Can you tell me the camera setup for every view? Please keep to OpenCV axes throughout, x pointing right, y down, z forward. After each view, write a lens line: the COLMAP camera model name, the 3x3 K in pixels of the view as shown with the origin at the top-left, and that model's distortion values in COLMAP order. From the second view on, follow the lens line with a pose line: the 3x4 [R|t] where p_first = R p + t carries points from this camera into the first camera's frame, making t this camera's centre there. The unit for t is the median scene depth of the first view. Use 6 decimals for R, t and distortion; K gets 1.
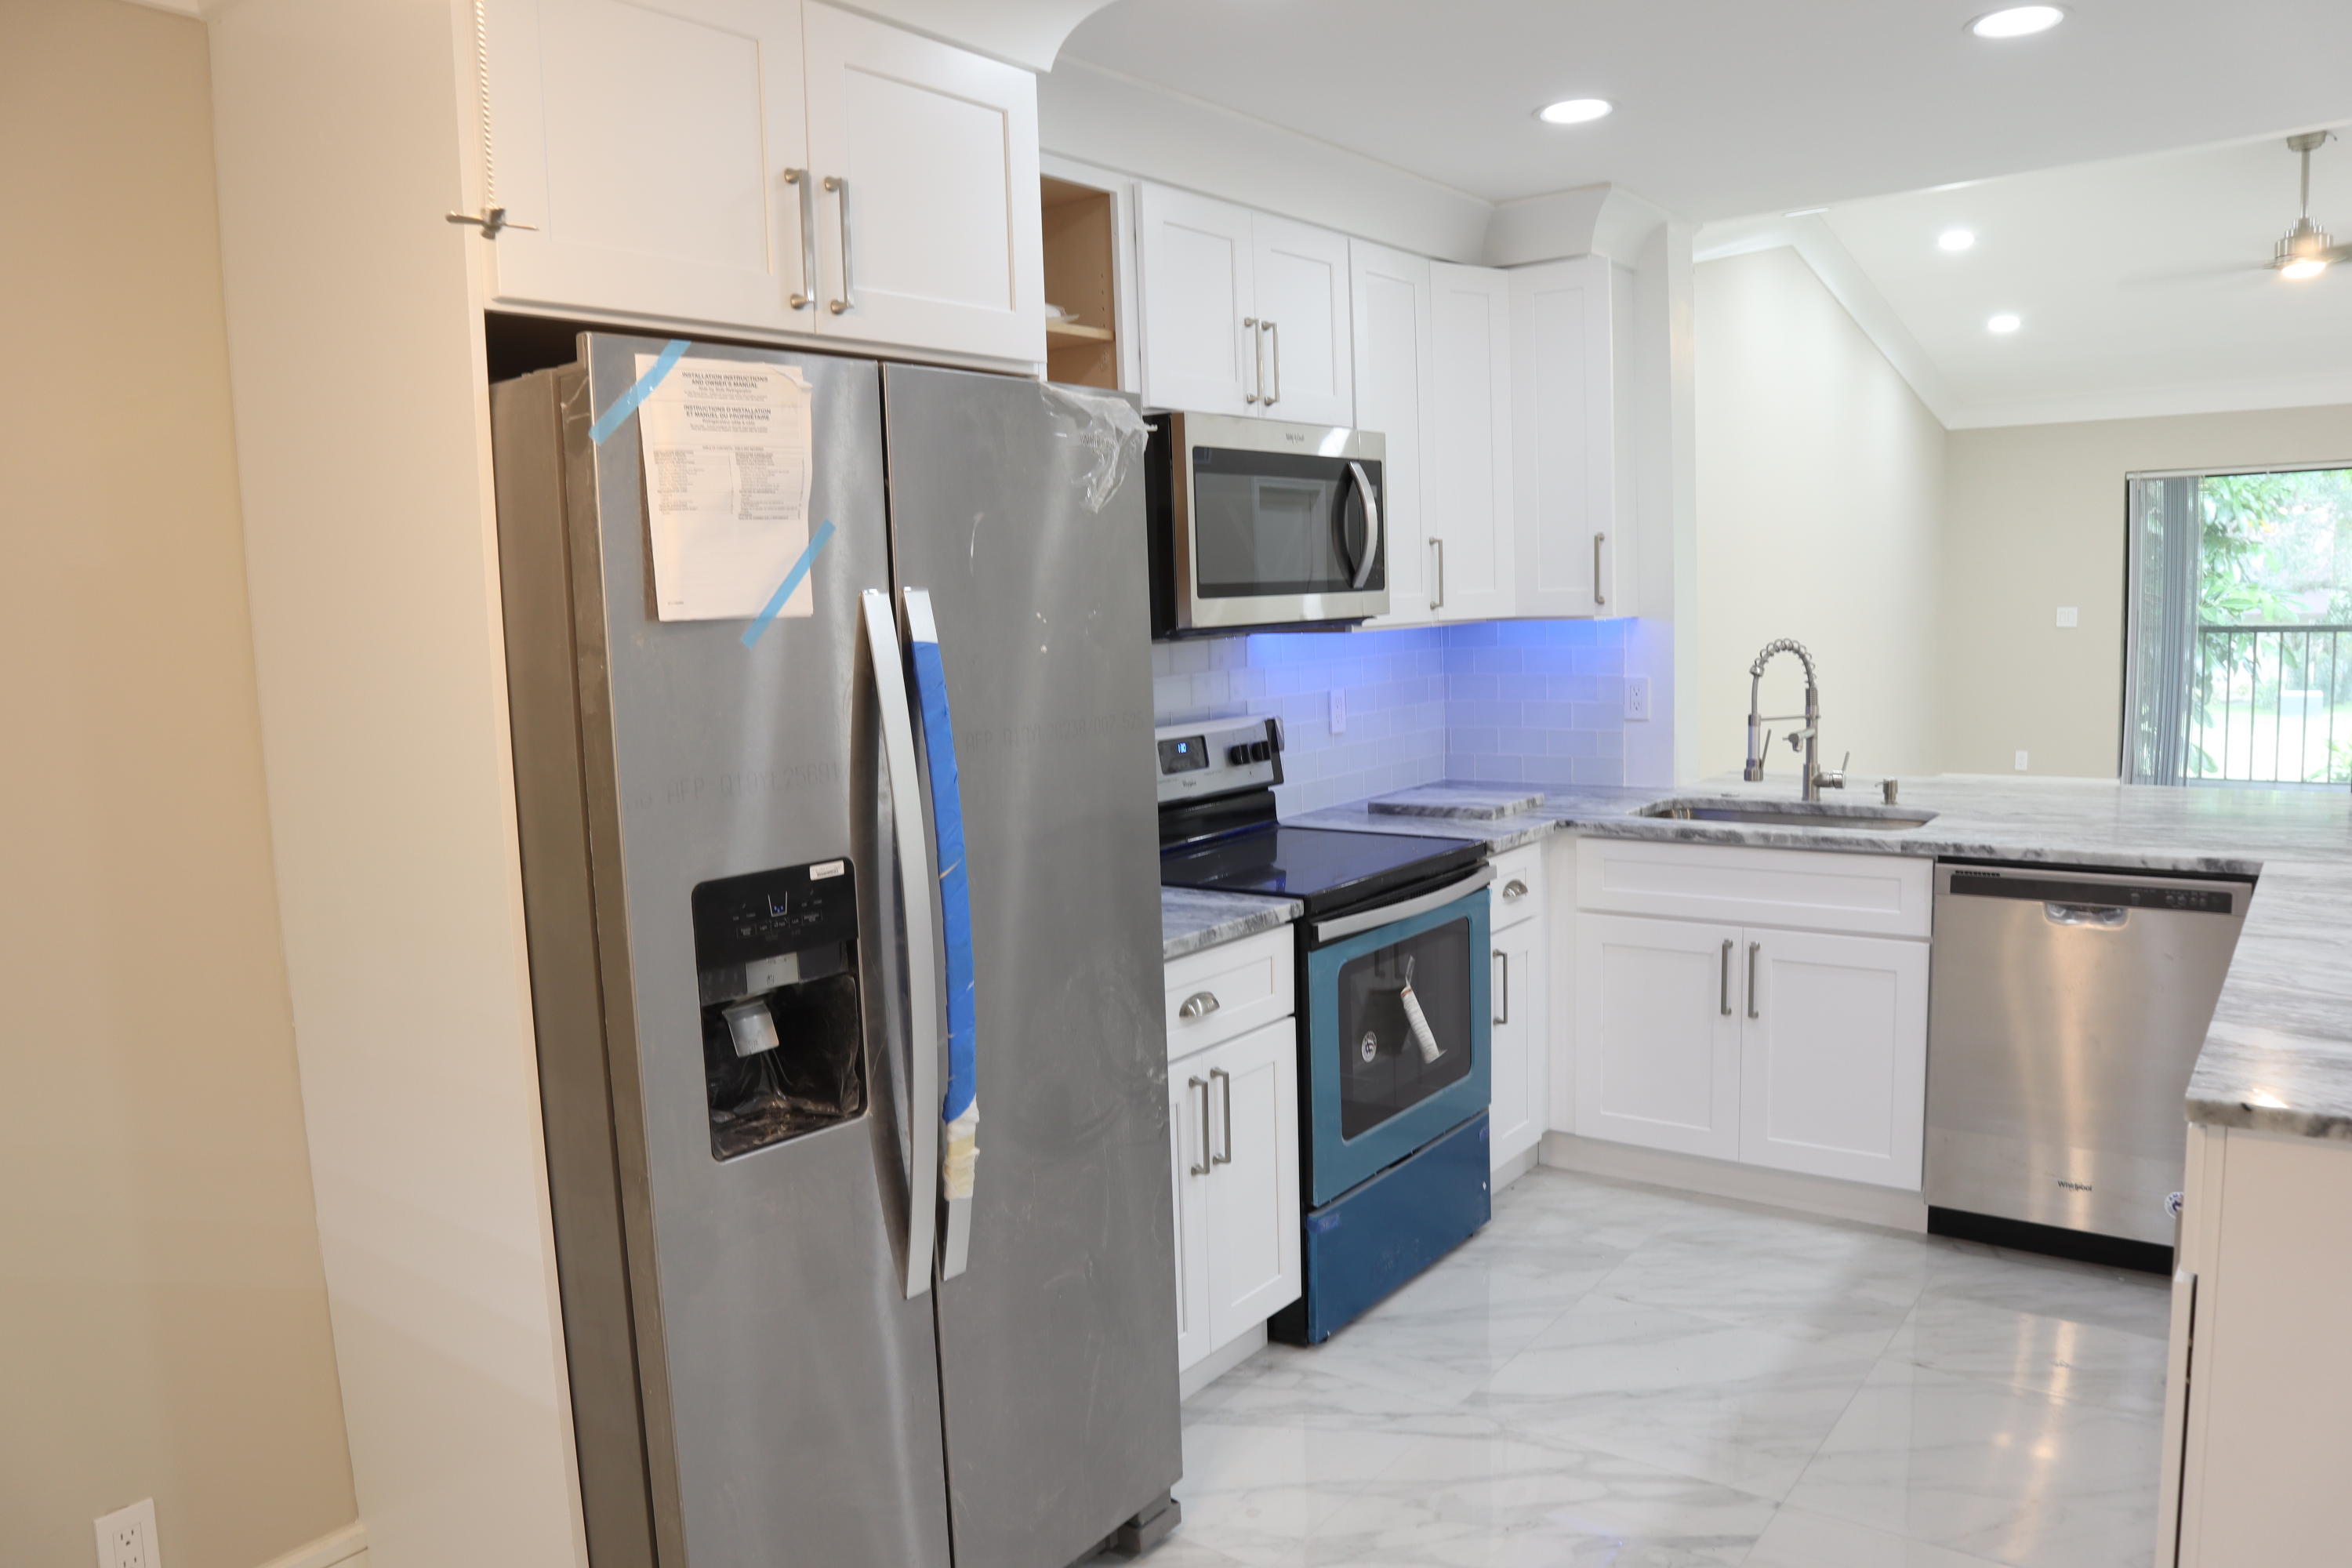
lens RADIAL K [[1640.3, 0, 1194.6], [0, 1640.3, 797.0], [0, 0, 1]] dist [-0.124716, 0.080460]
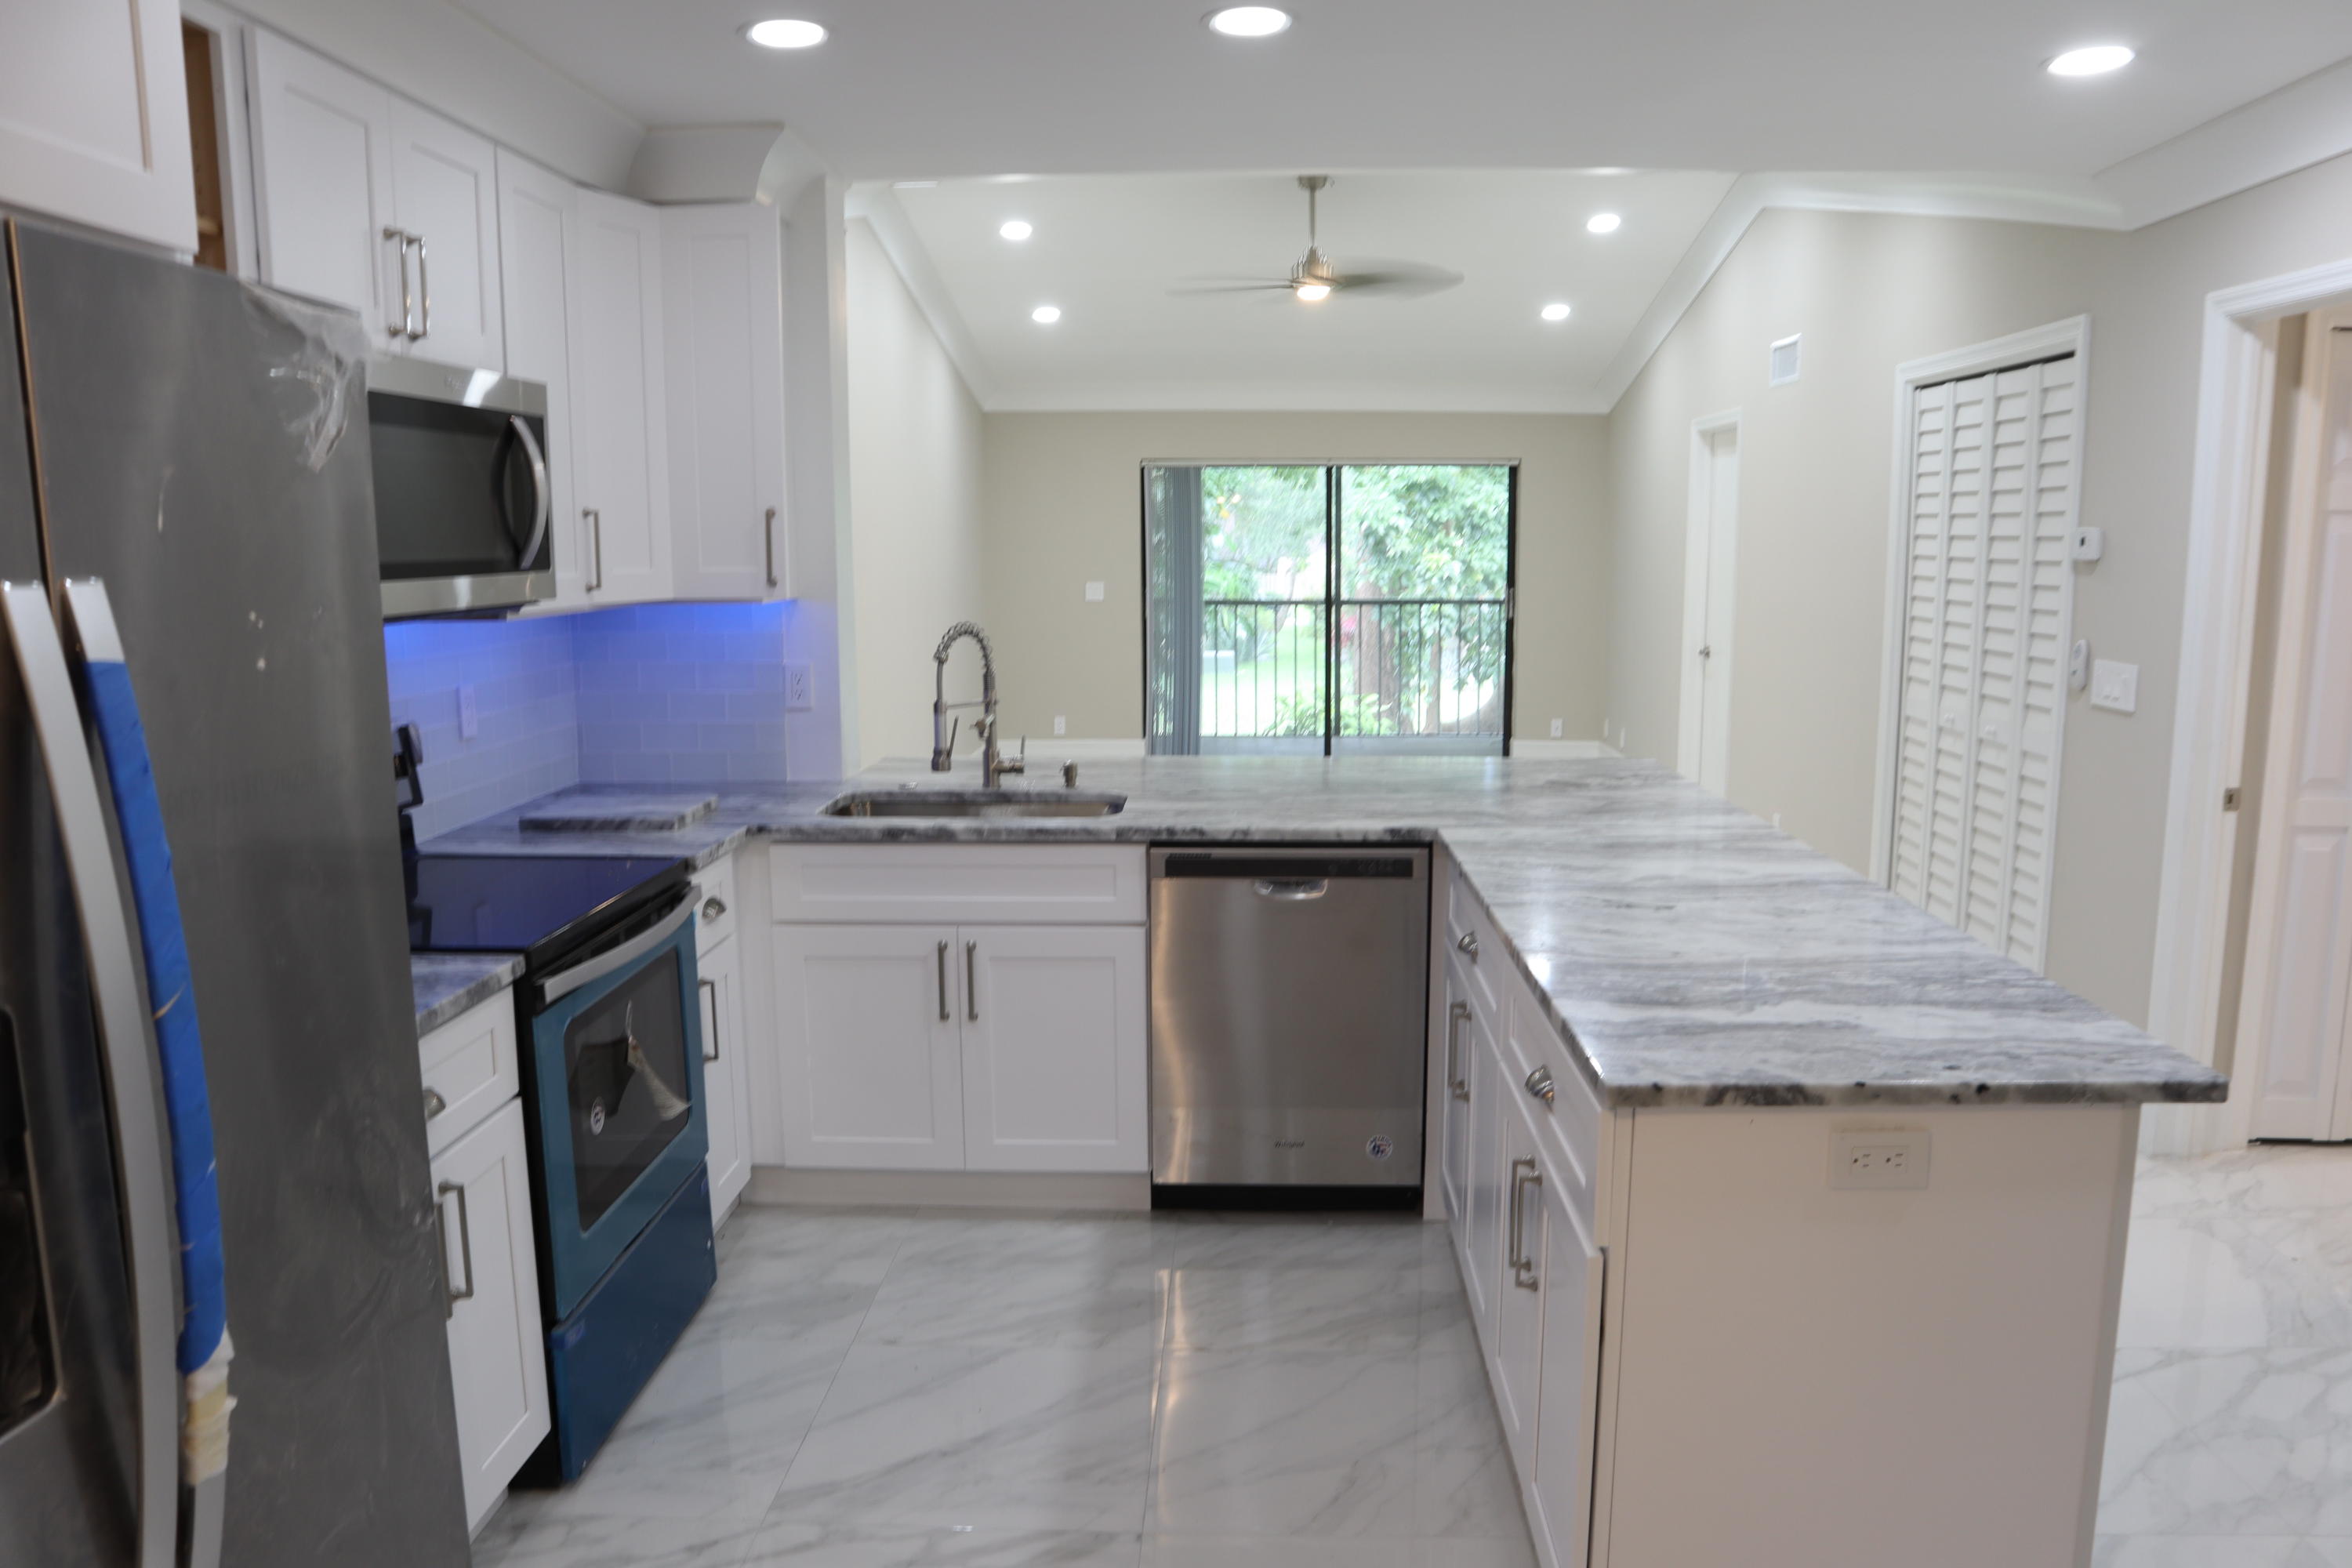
lens RADIAL K [[1640.3, 0, 1194.6], [0, 1640.3, 797.0], [0, 0, 1]] dist [-0.124716, 0.080460]
pose [[0.822972, -0.056564, 0.565259, -0.086058], [0.045815, 0.998398, 0.033204, -0.021571], [-0.566232, -0.001429, 0.824245, 0.122518]]
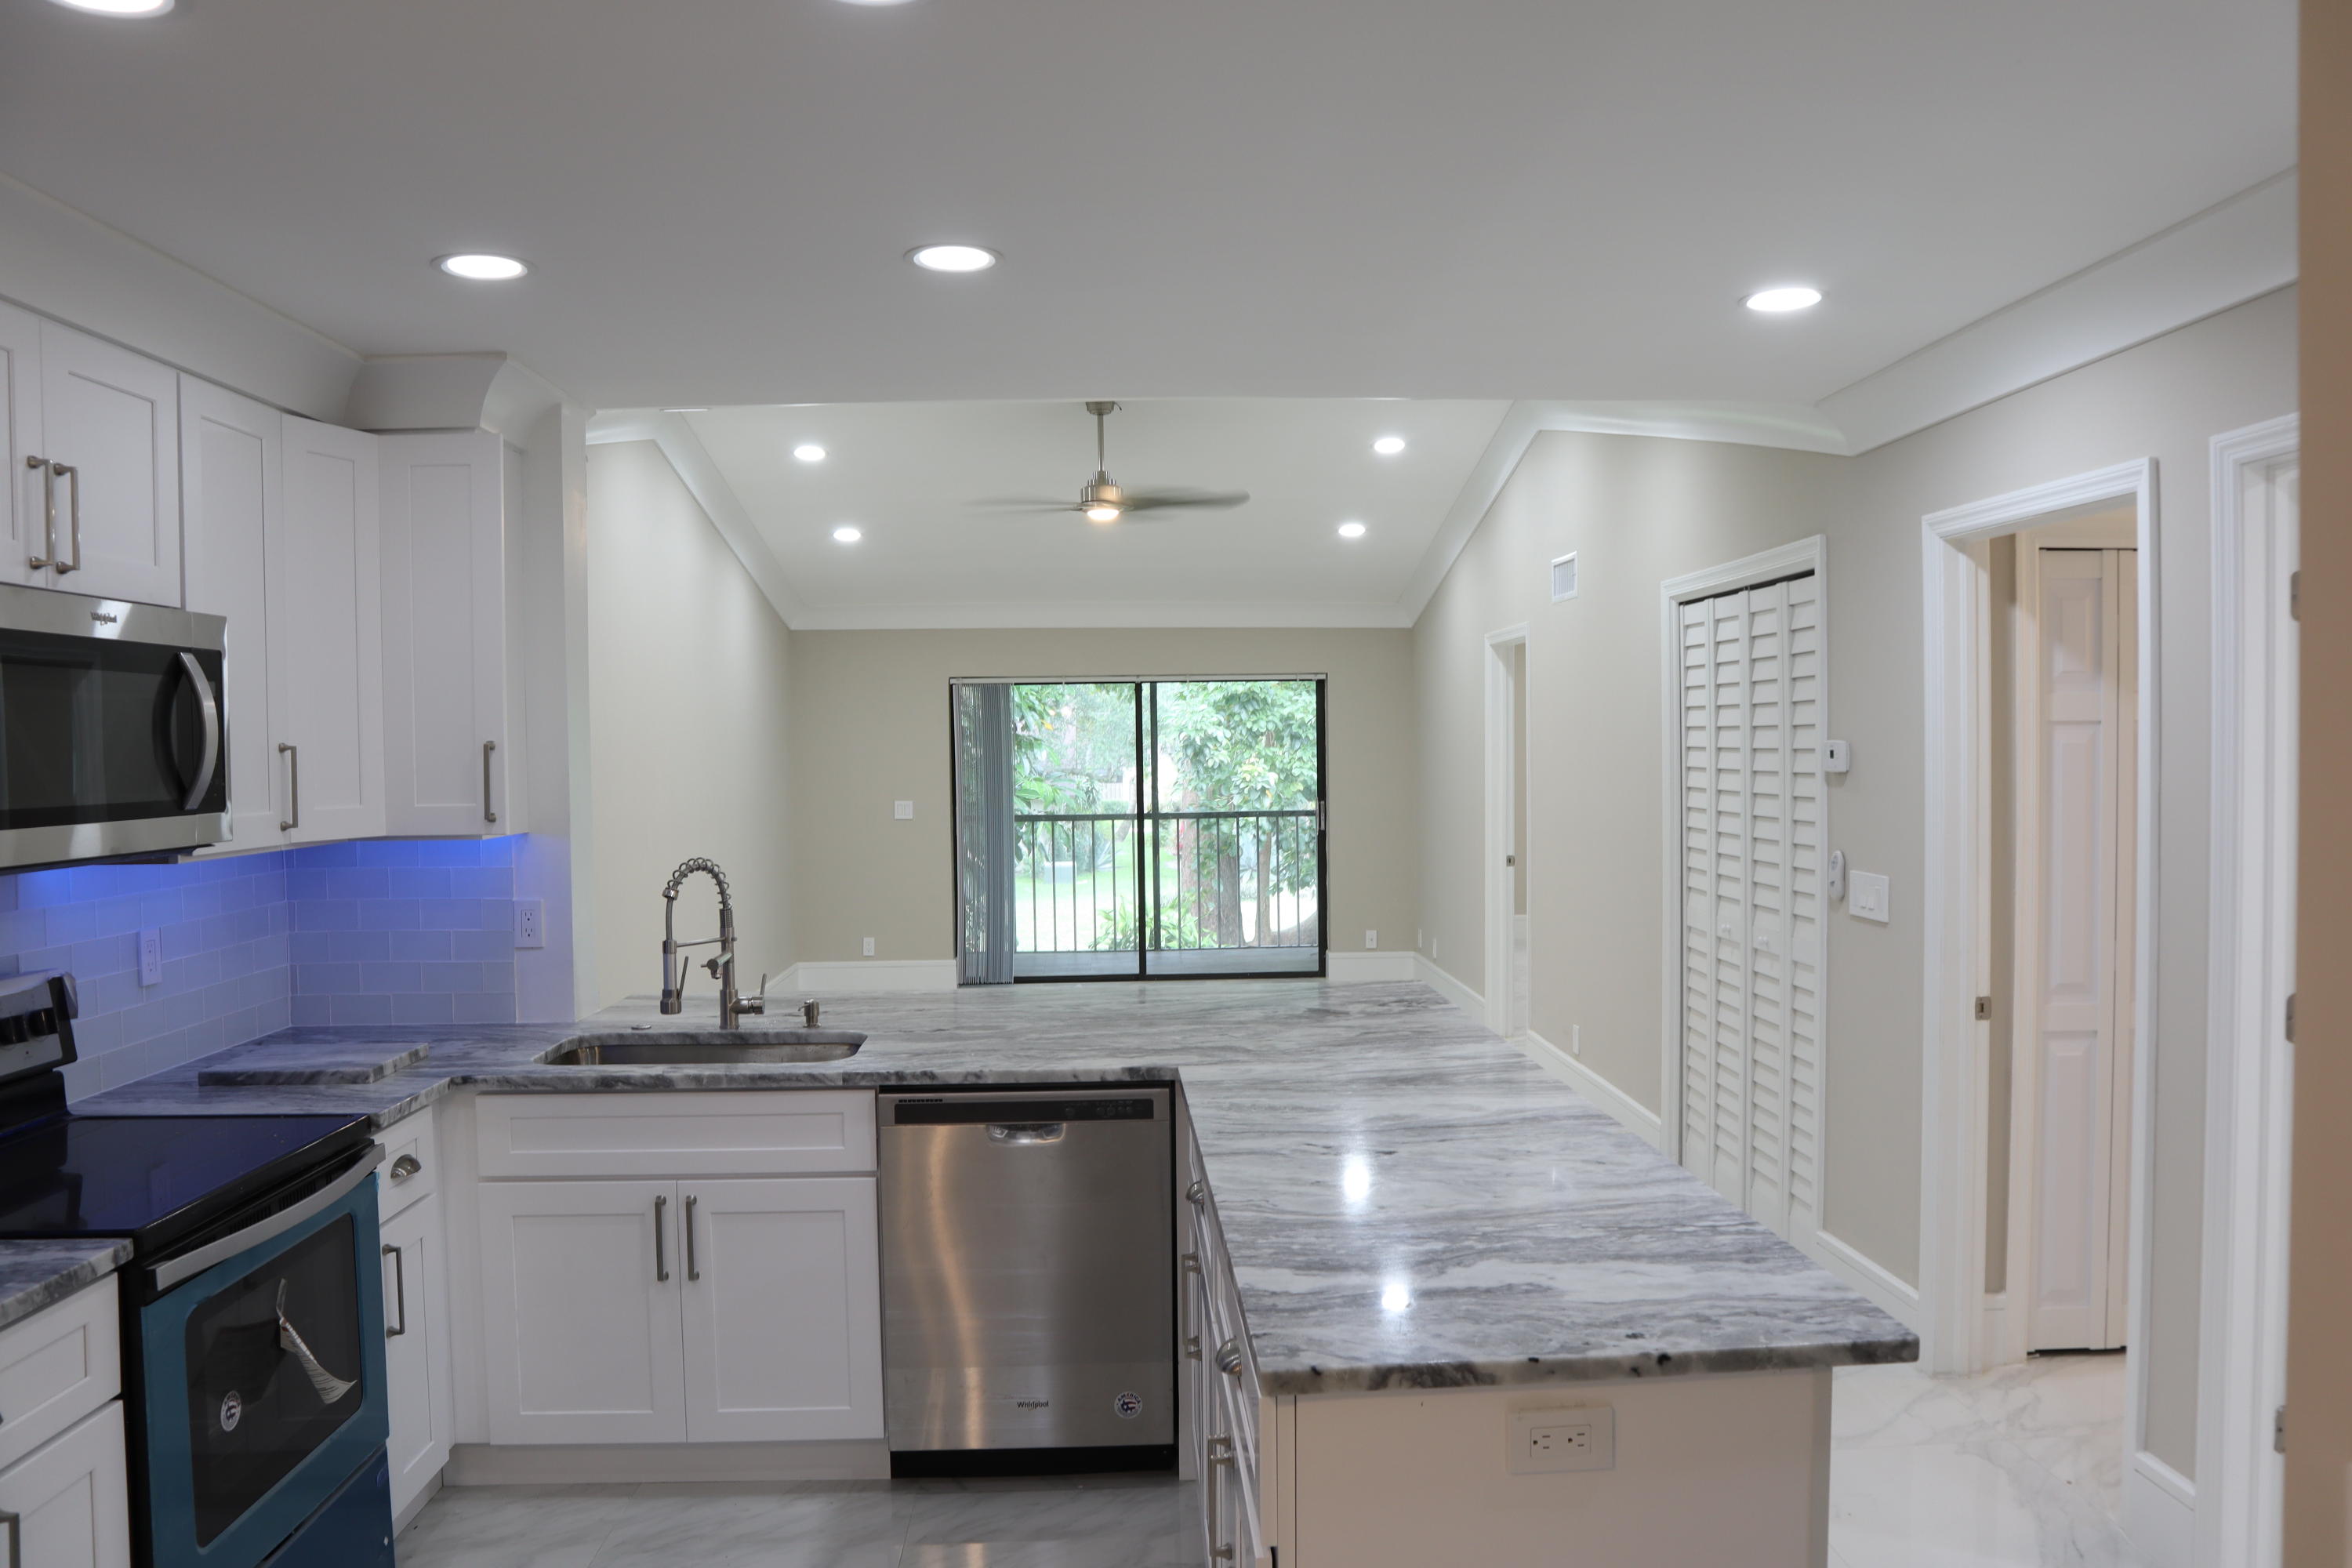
lens RADIAL K [[1643.3, 0, 1189.9], [0, 1643.3, 802.4], [0, 0, 1]] dist [-0.118990, 0.075549]
pose [[0.767843, 0.003547, 0.640628, -0.019334], [0.065803, 0.994259, -0.084376, -0.034114], [-0.637249, 0.106943, 0.763202, 0.104895]]
